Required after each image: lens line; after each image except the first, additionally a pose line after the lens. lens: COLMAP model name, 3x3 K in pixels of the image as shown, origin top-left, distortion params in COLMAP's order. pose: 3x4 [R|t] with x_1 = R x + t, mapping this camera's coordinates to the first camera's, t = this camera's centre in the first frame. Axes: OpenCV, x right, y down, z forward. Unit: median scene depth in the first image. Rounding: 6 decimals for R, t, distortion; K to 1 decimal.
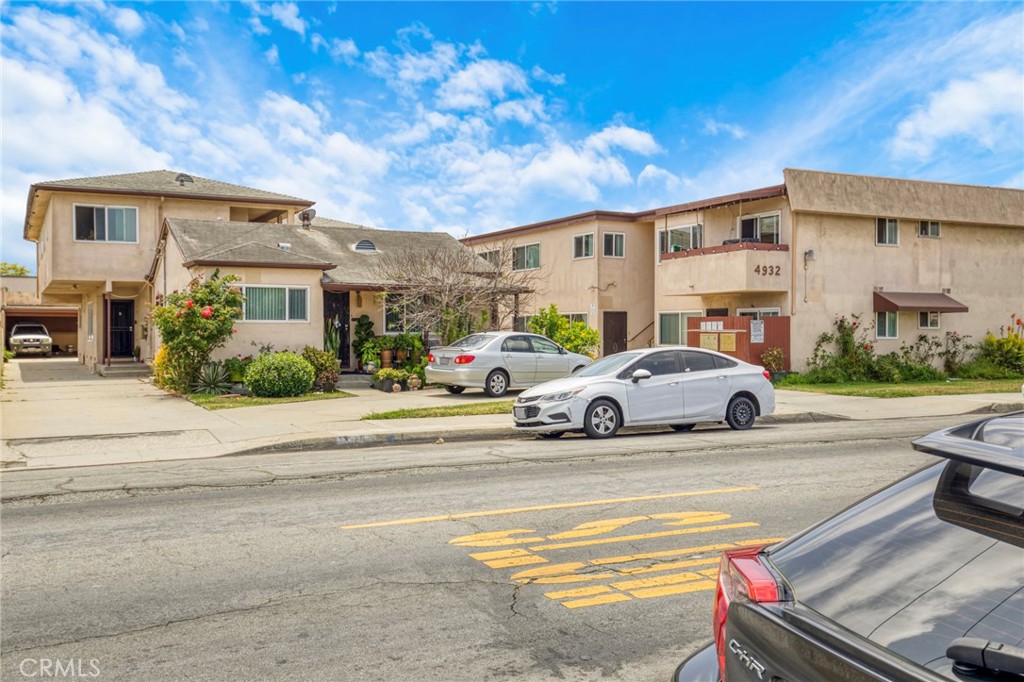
lens RADIAL K [[956.4, 0, 516.5], [0, 956.4, 341.0], [0, 0, 1]] dist [0.065238, 0.008420]
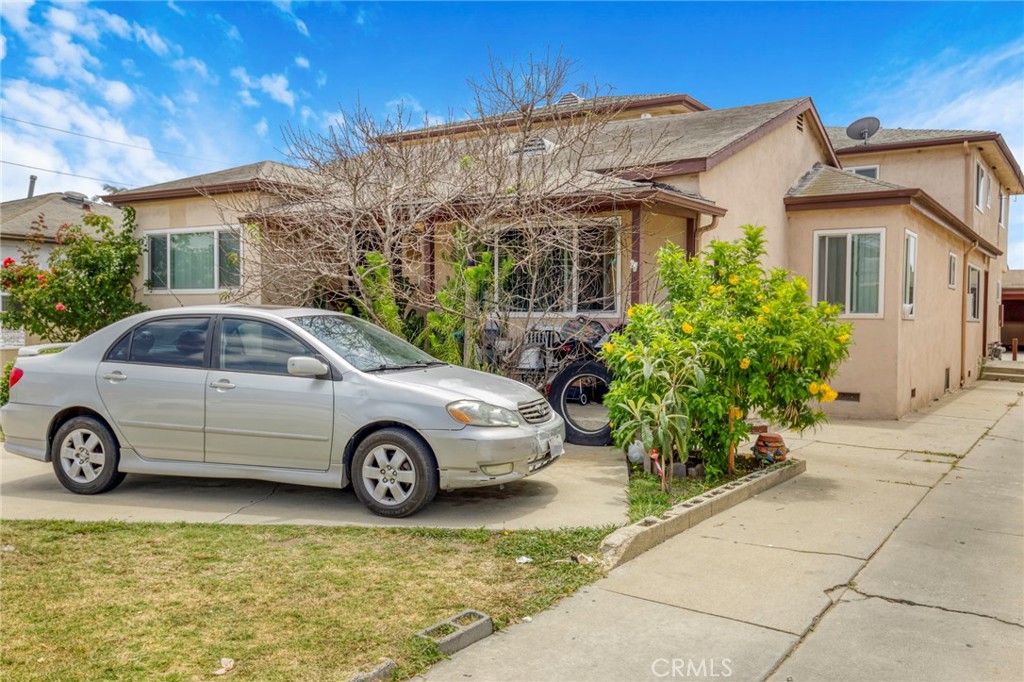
lens RADIAL K [[906.1, 0, 516.7], [0, 906.1, 341.4], [0, 0, 1]] dist [0.047556, -0.000295]
pose [[0.501524, 0.025222, -0.864776, 0.250108], [-0.016323, 0.999673, 0.019690, -0.003544], [0.864990, 0.004241, 0.501771, 0.707819]]
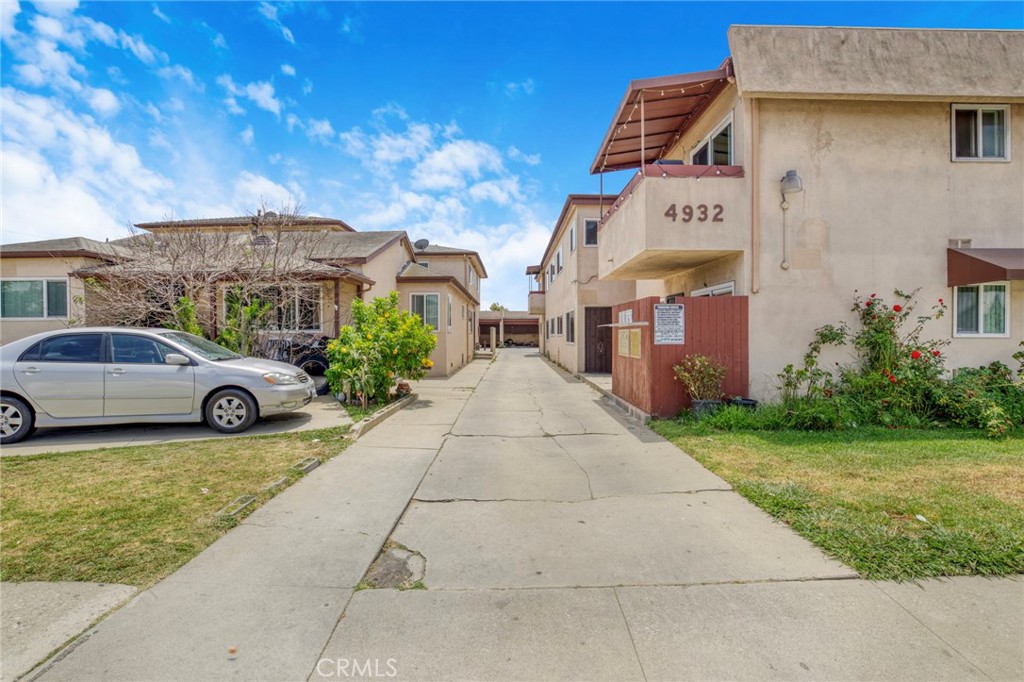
lens RADIAL K [[479.0, 0, 517.9], [0, 479.0, 340.0], [0, 0, 1]] dist [-0.035400, 0.007733]
pose [[0.892267, 0.000004, -0.451509, 0.270052], [0.000880, 0.999998, 0.001748, -0.001284], [0.451508, -0.001957, 0.892265, 0.653022]]
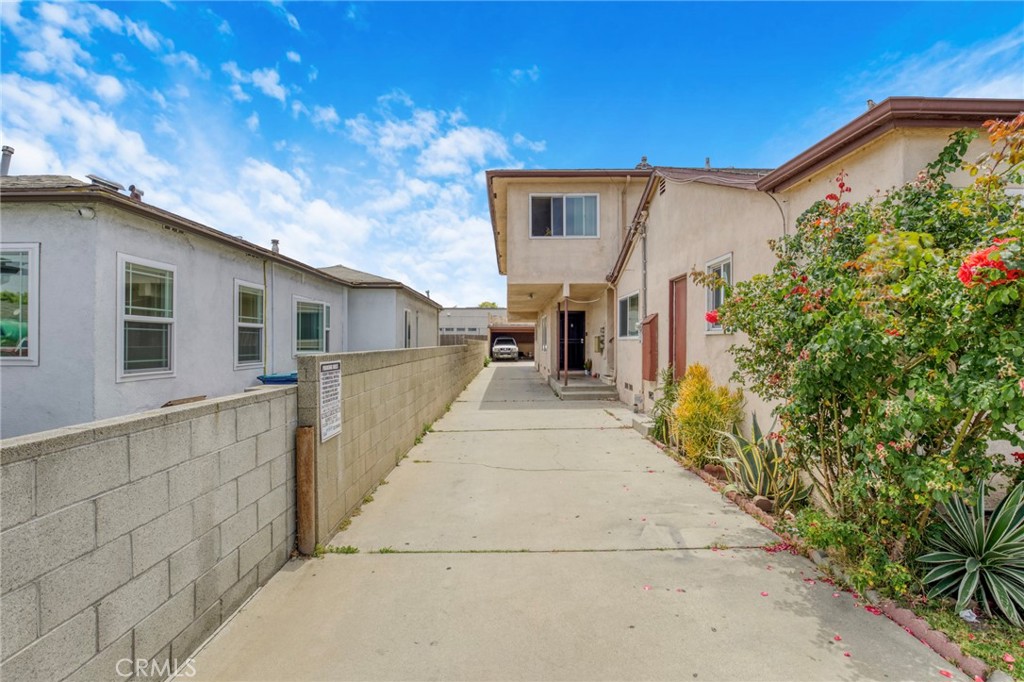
lens RADIAL K [[494.0, 0, 512.0], [0, 494.0, 341.0], [0, 0, 1]] dist [-0.001558, 0.000036]
pose [[0.890801, -0.001585, -0.454391, -0.278450], [-0.003755, 0.999934, -0.010850, -0.007956], [0.454378, 0.011371, 0.890736, 0.619435]]
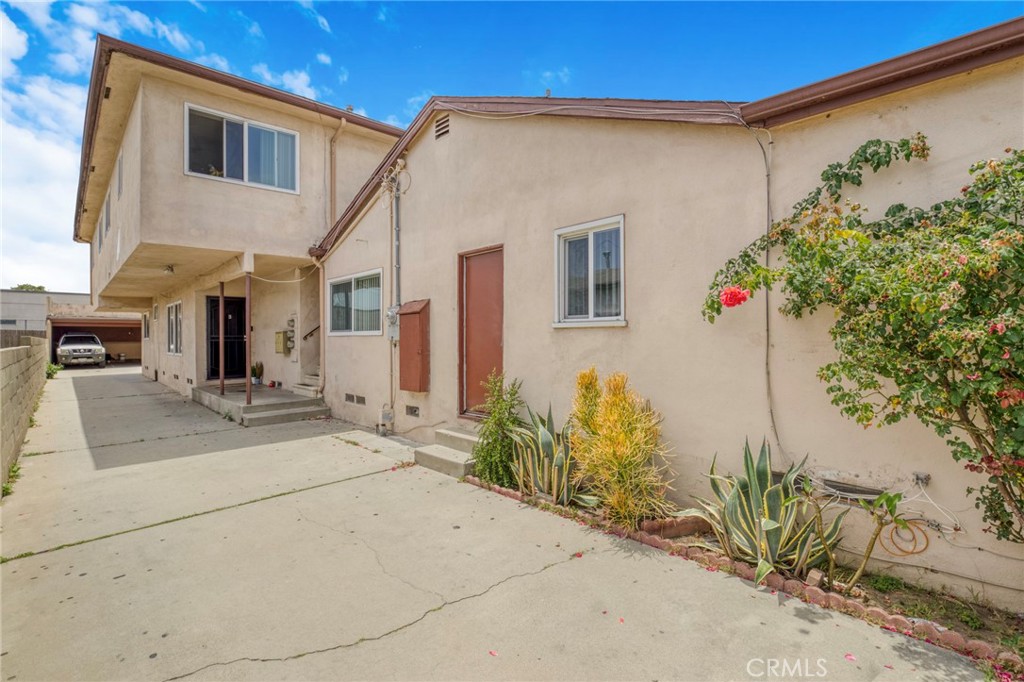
lens RADIAL K [[479.0, 0, 517.9], [0, 479.0, 340.0], [0, 0, 1]] dist [-0.035400, 0.007733]
pose [[0.957219, -0.007428, 0.289269, -0.363611], [0.009087, 0.999949, -0.004392, -0.008996], [-0.289222, 0.006832, 0.957238, 0.715022]]
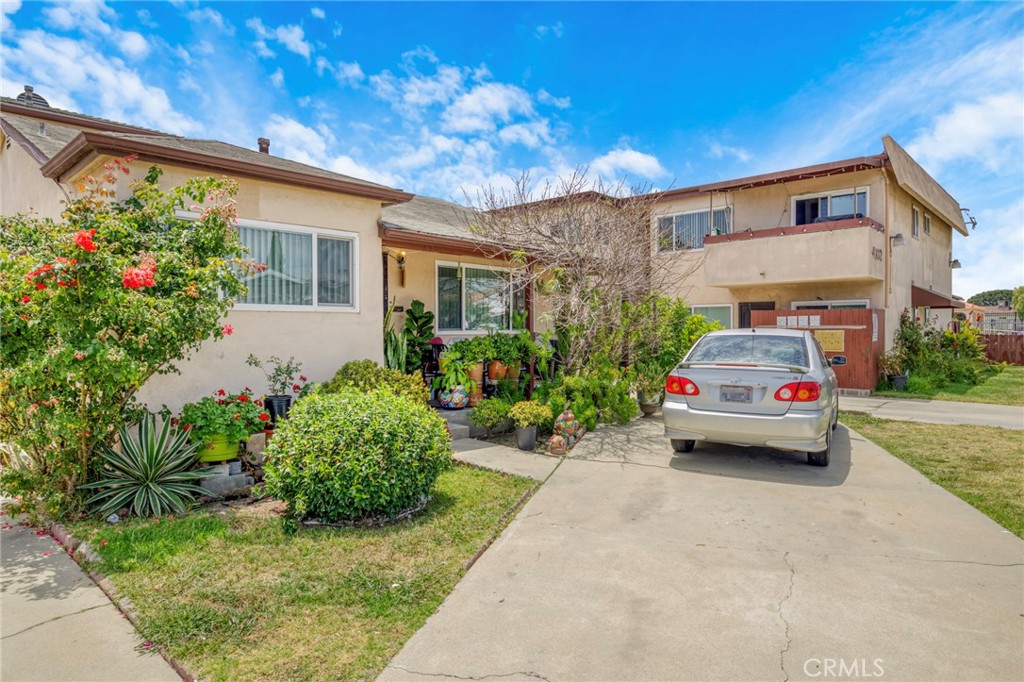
lens RADIAL K [[615.1, 0, 509.0], [0, 615.1, 338.6], [0, 0, 1]] dist [-0.001284, -0.000292]
pose [[0.943304, -0.009662, 0.331788, -0.199091], [0.007700, 0.999944, 0.007227, -0.005986], [-0.331839, -0.004262, 0.943326, 0.555058]]
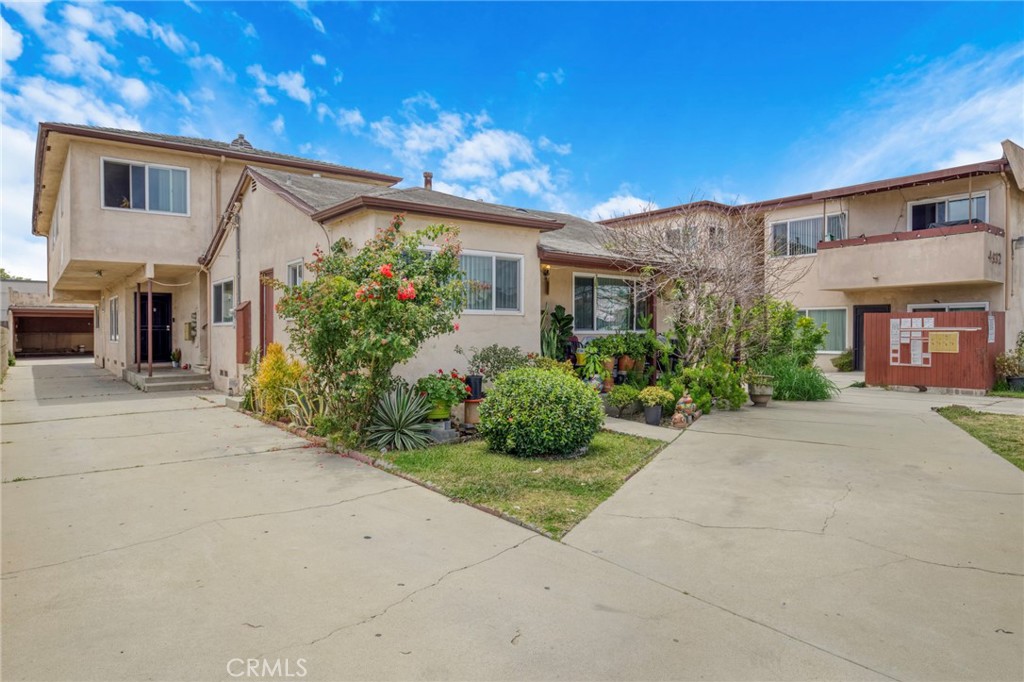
lens RADIAL K [[633.1, 0, 512.0], [0, 633.1, 341.0], [0, 0, 1]] dist [-0.006682, 0.000174]
pose [[0.984404, -0.004038, 0.175874, -0.238331], [0.003261, 0.999984, 0.004710, -0.003223], [-0.175890, -0.004063, 0.984401, 0.481790]]
